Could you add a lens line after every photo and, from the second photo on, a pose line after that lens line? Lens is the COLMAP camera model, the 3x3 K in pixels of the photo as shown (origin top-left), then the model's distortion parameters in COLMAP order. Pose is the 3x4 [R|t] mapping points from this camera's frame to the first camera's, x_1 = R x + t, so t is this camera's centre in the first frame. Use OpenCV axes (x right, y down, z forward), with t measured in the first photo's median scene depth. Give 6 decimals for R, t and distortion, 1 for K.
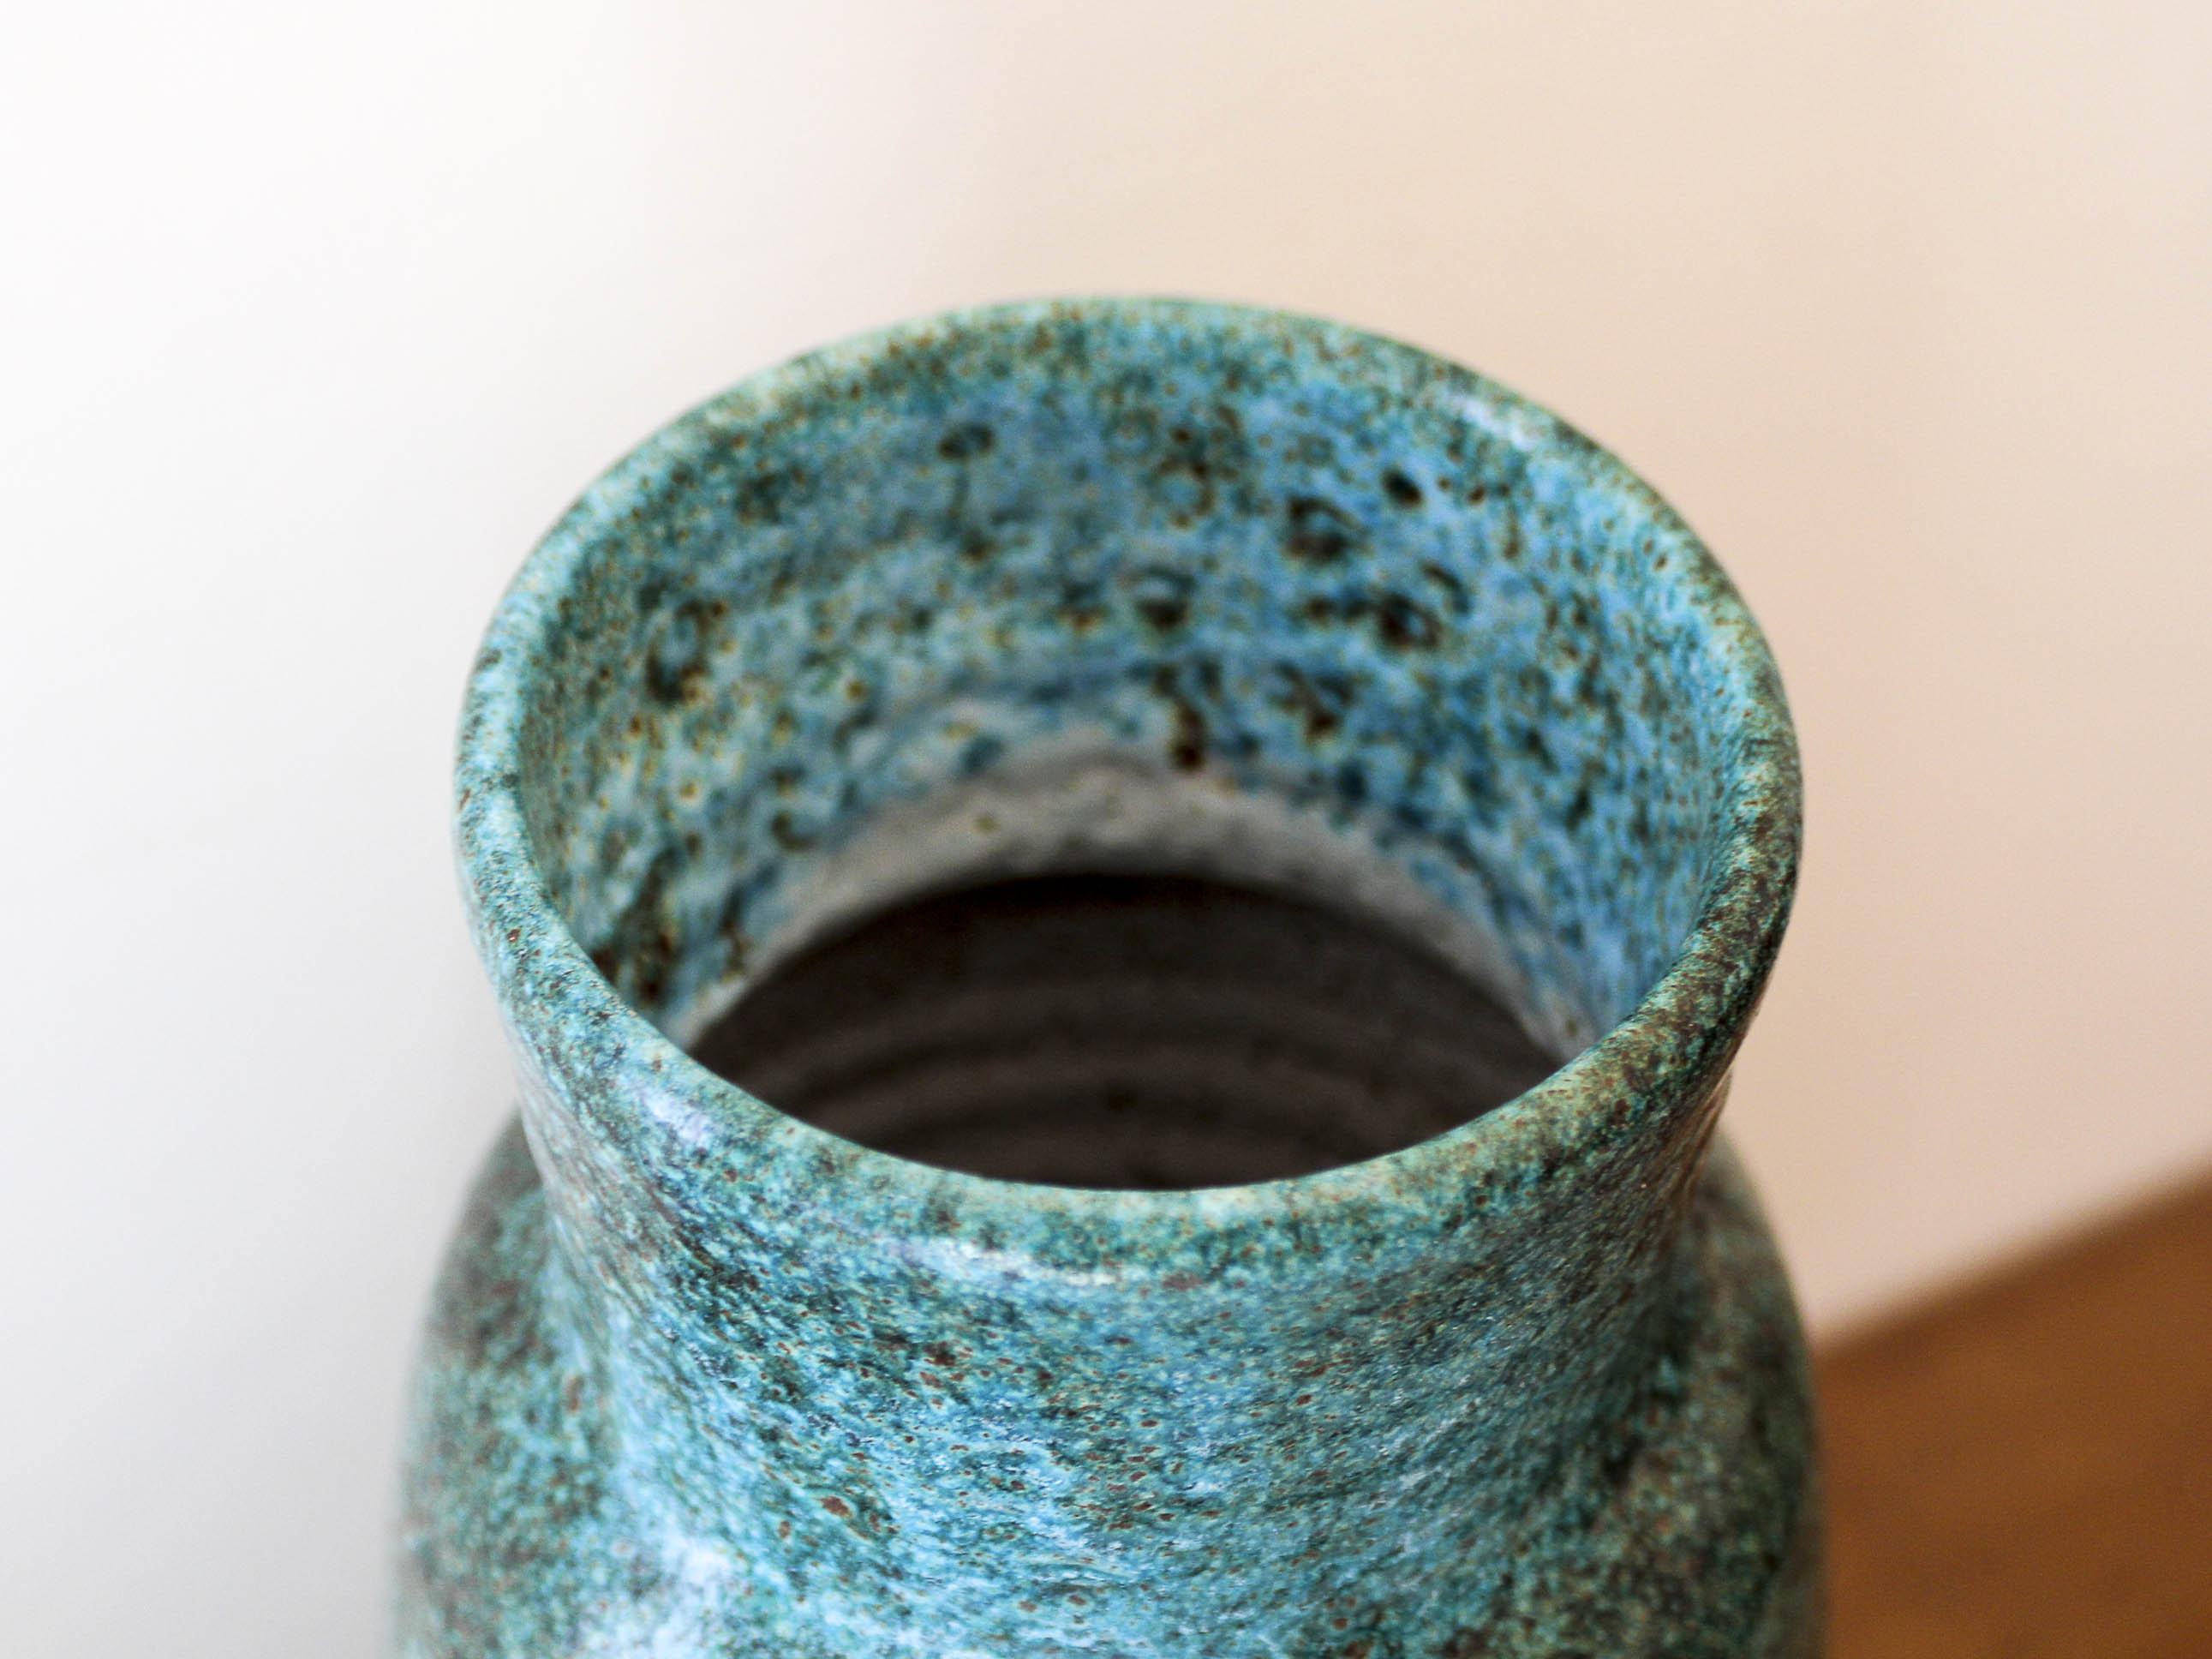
lens RADIAL K [[4390.5, 0, 1106.0], [0, 4390.5, 829.5], [0, 0, 1]] dist [0.017613, 0.027475]
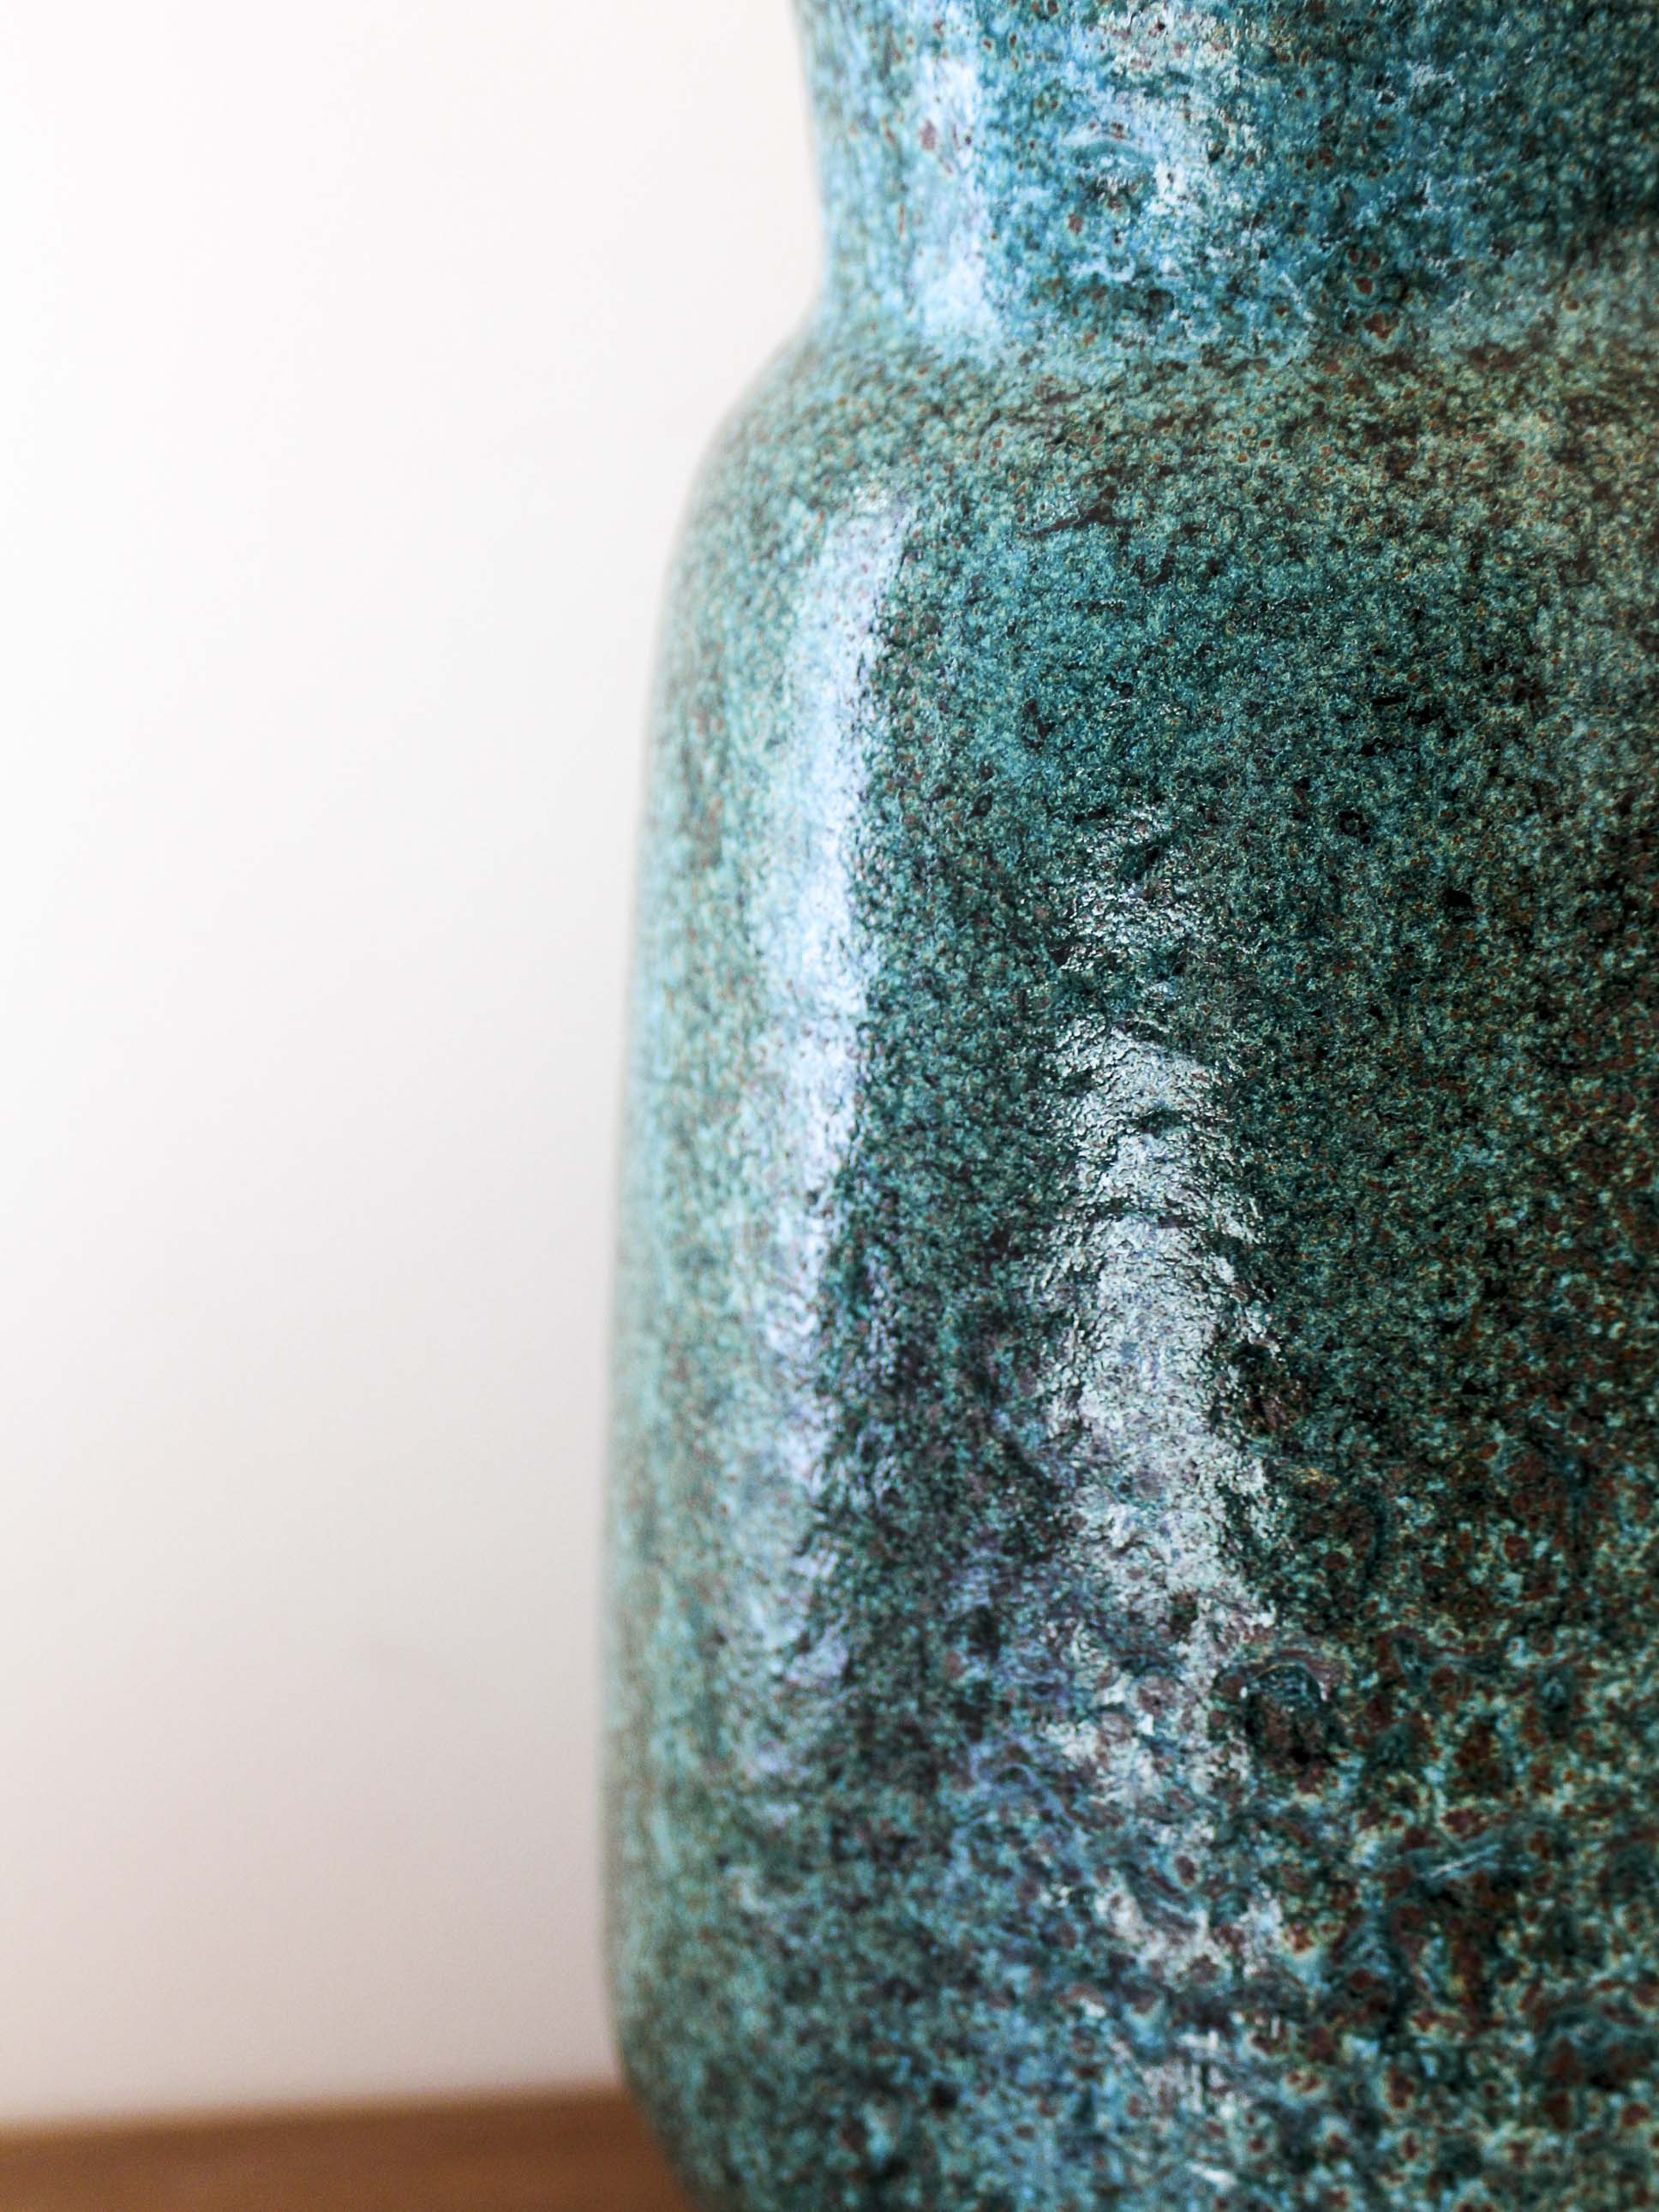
lens RADIAL K [[4671.9, 0, 913.3], [0, 4671.9, 1136.9], [0, 0, 1]] dist [-0.030197, 0.322570]
pose [[0.918146, 0.049883, -0.393089, 0.413718], [-0.237541, 0.863310, -0.445275, 0.901476], [0.317147, 0.502202, 0.804494, 0.168467]]
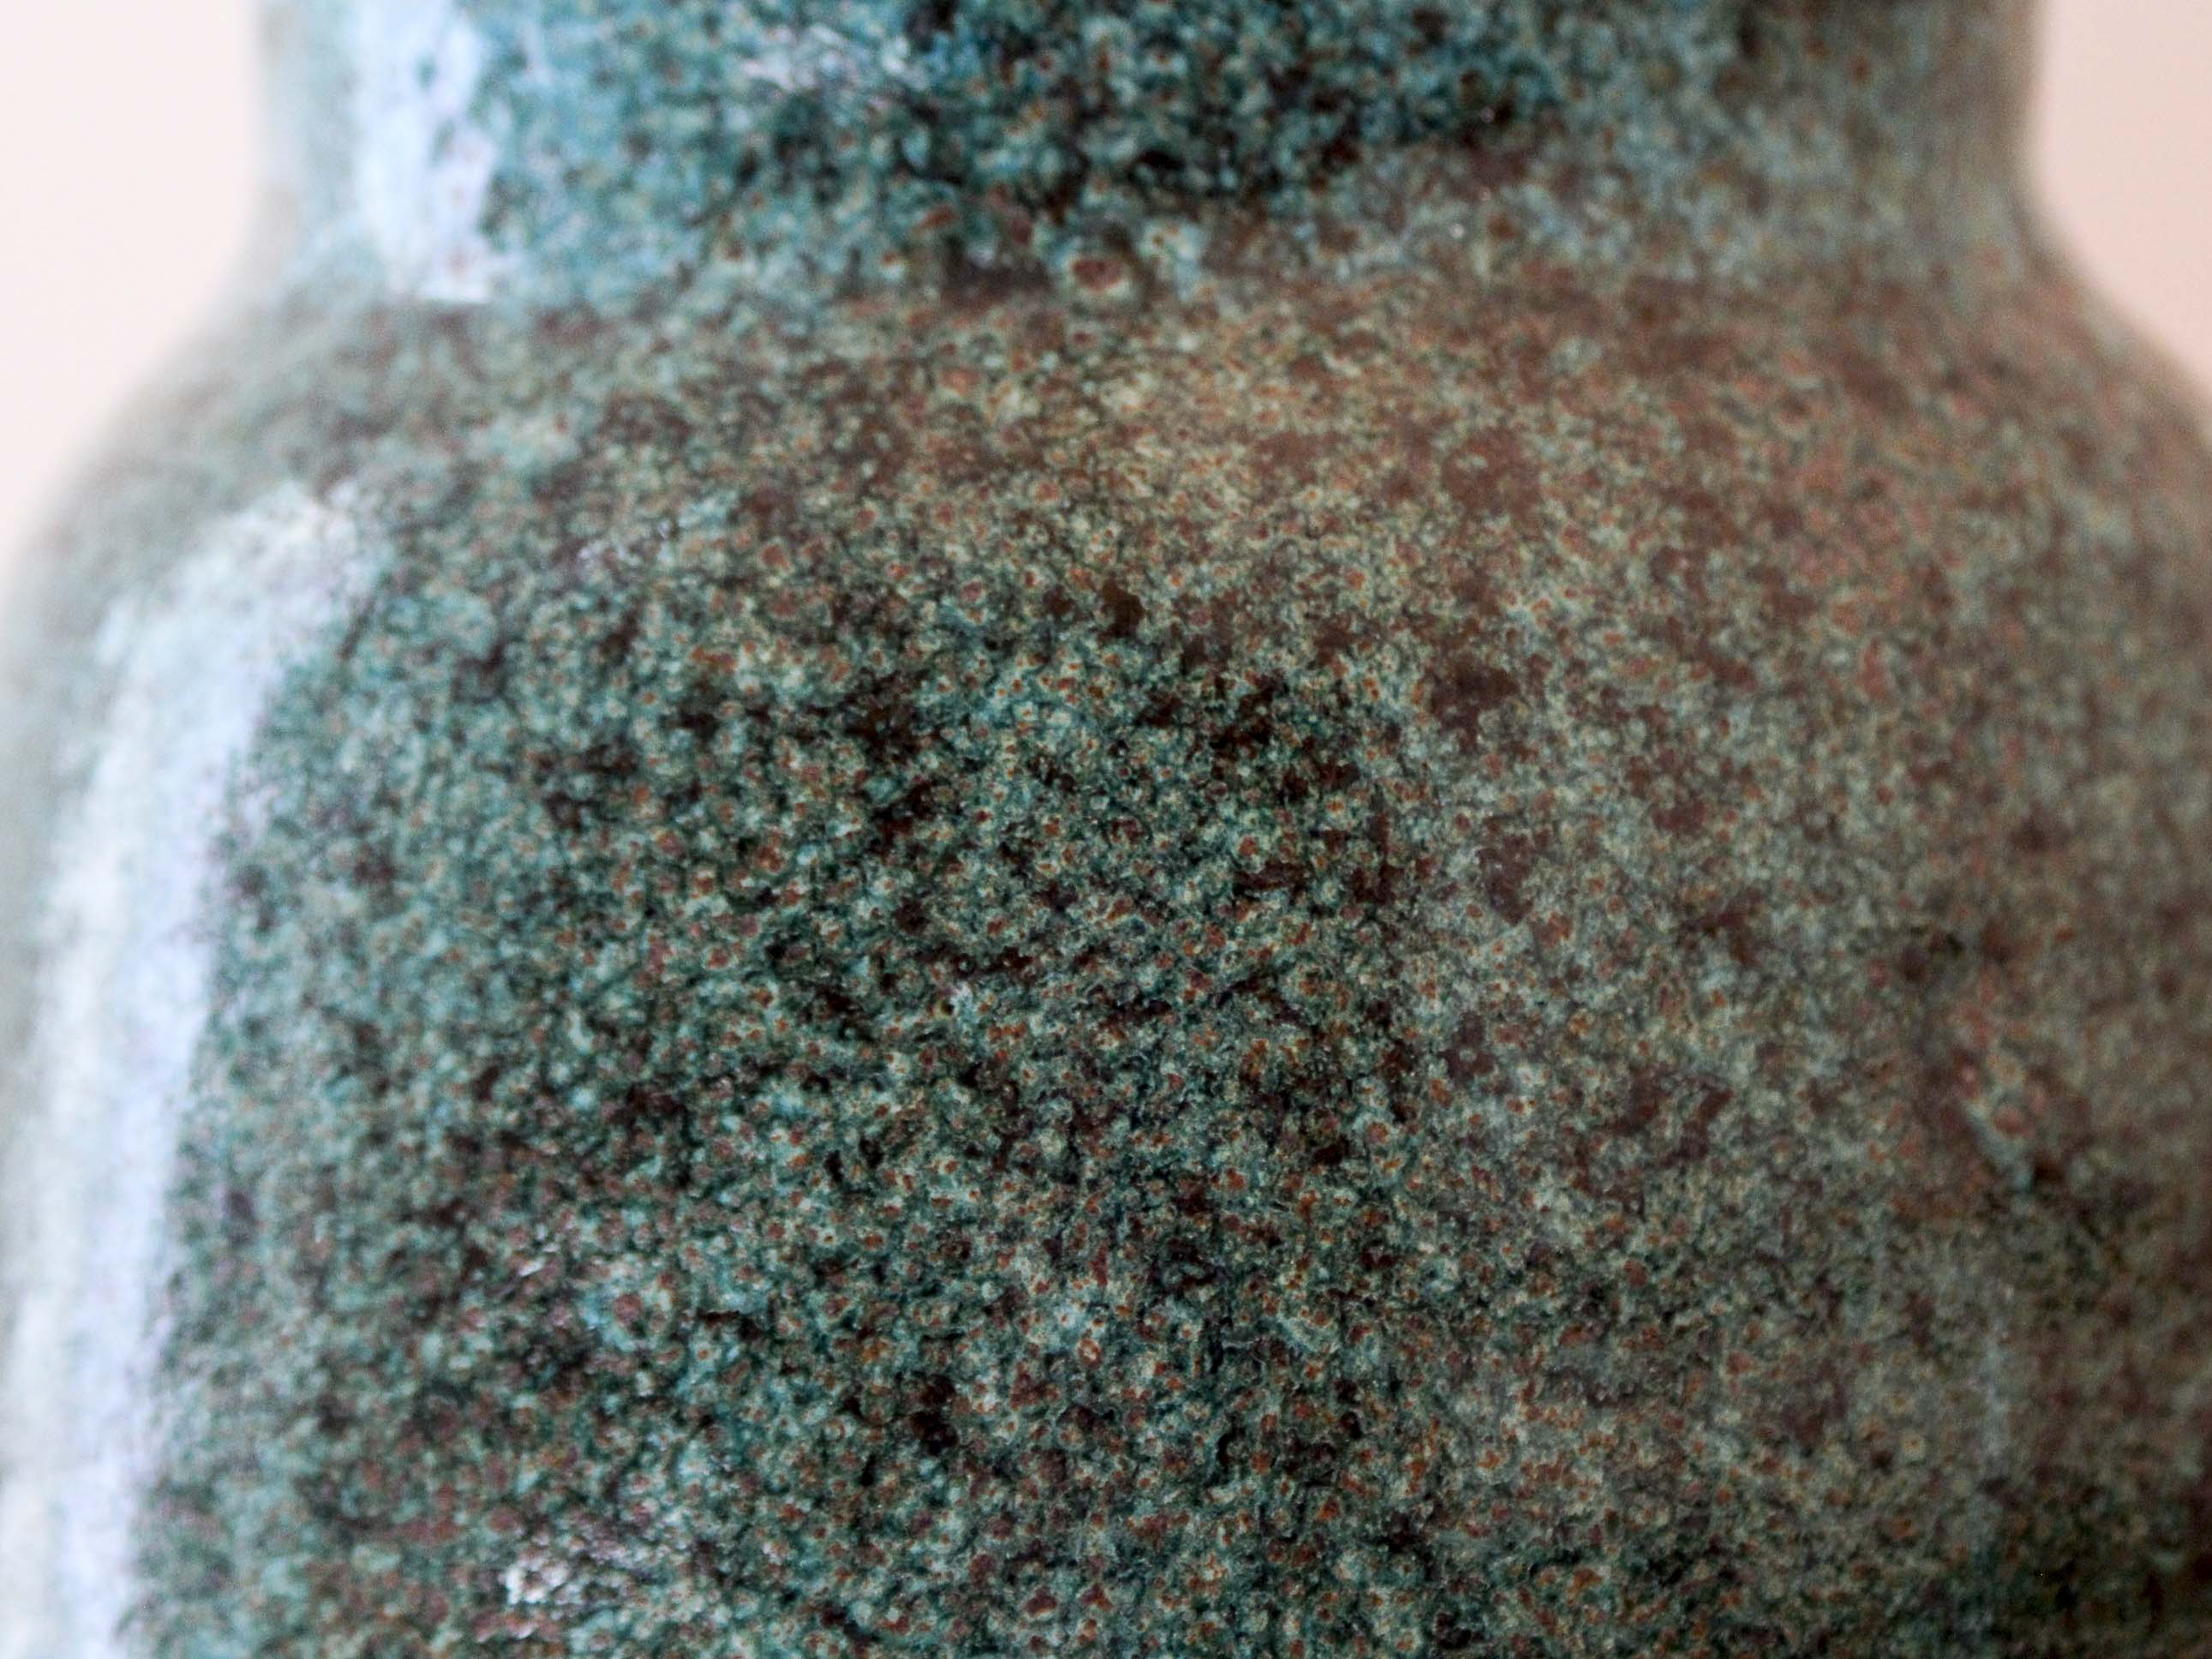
lens RADIAL K [[8489.8, 0, 1289.0], [0, 8489.8, 828.2], [0, 0, 1]] dist [0.219386, 1.467875]
pose [[0.404426, 0.059529, -0.912631, 1.252967], [-0.643949, 0.727130, -0.237932, 0.471165], [0.649438, 0.683914, 0.332404, 0.747137]]
